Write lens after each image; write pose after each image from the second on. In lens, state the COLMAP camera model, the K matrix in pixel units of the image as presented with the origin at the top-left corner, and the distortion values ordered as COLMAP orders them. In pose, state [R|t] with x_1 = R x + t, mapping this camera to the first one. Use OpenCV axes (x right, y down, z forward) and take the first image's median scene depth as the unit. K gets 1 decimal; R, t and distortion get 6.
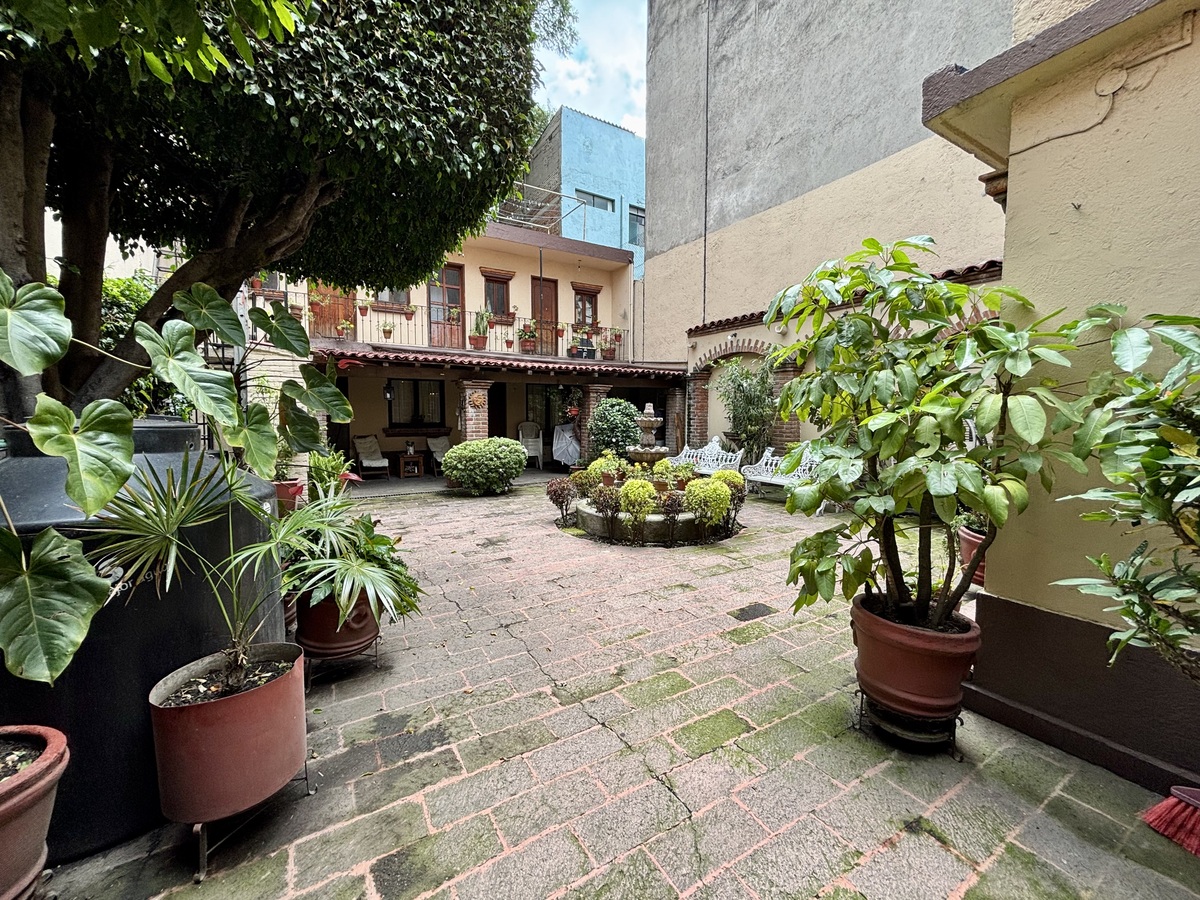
lens RADIAL K [[482.0, 0, 600.0], [0, 482.0, 445.5], [0, 0, 1]] dist [-0.000966, 0.001416]
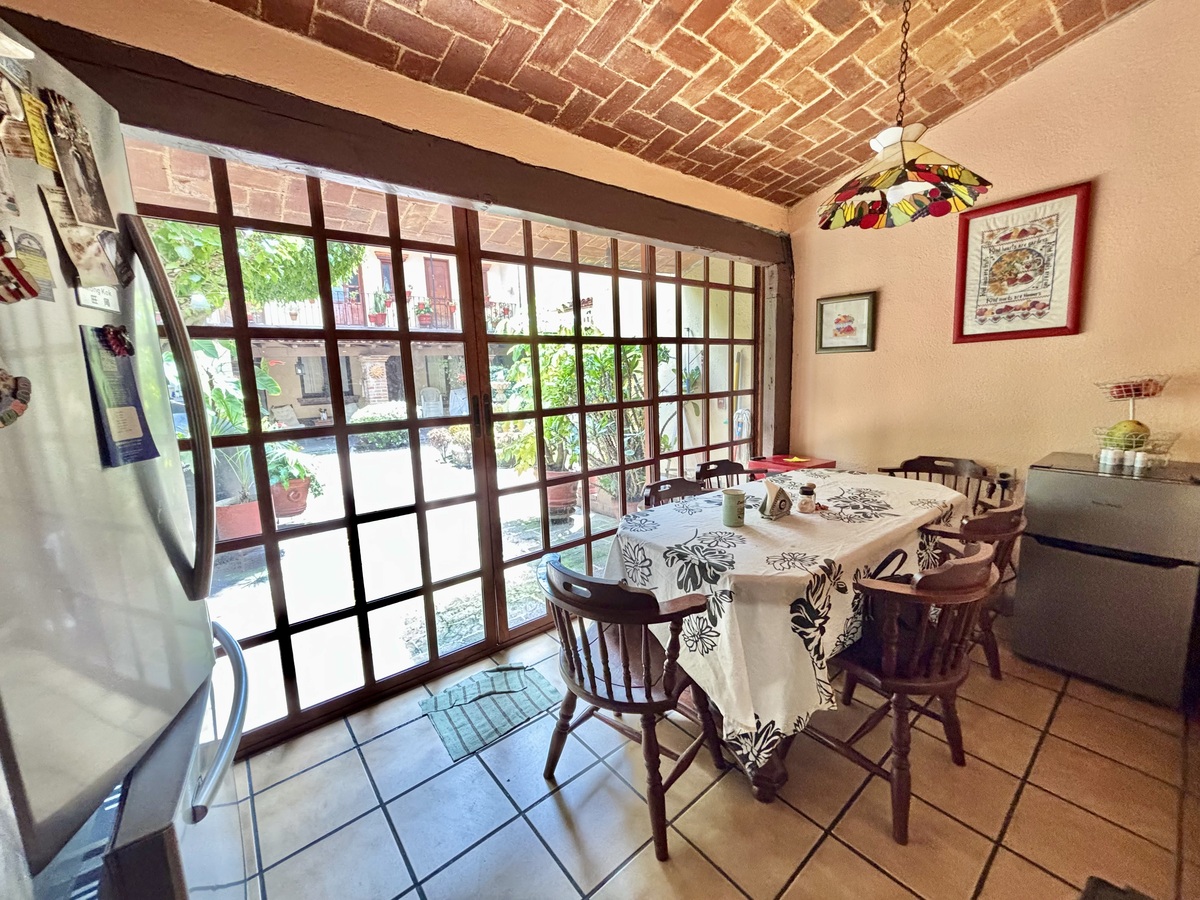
lens RADIAL K [[482.0, 0, 590.5], [0, 482.0, 448.9], [0, 0, 1]] dist [-0.000966, 0.001416]
pose [[0.991849, -0.050480, 0.116995, 0.109258], [0.039760, 0.994944, 0.092221, 0.008297], [-0.121058, -0.086817, 0.988842, -0.246397]]
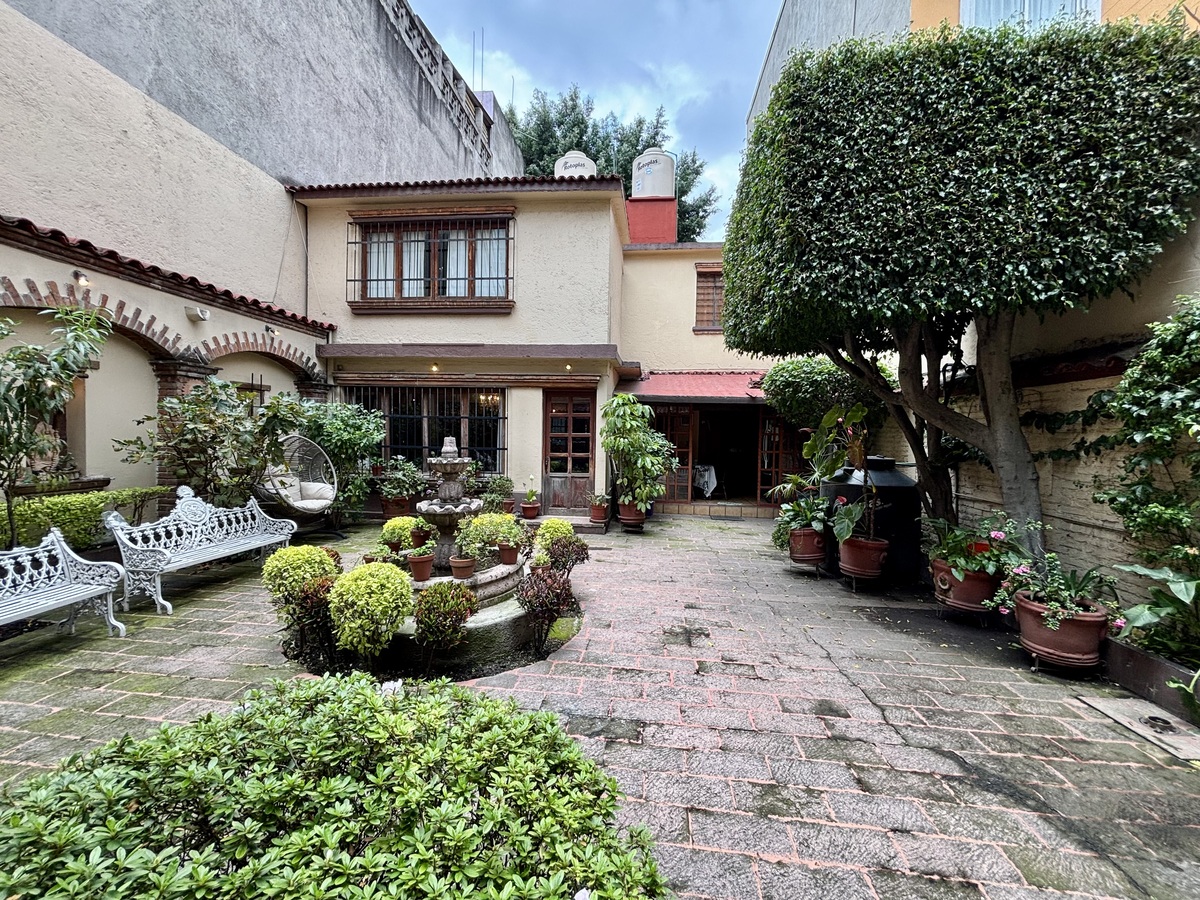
lens RADIAL K [[482.0, 0, 598.4], [0, 482.0, 447.4], [0, 0, 1]] dist [-0.000966, 0.001416]
pose [[-0.793200, -0.036769, 0.607850, -0.271515], [0.020135, 0.996046, 0.086525, -0.073283], [-0.608628, 0.080871, -0.789324, 0.806497]]
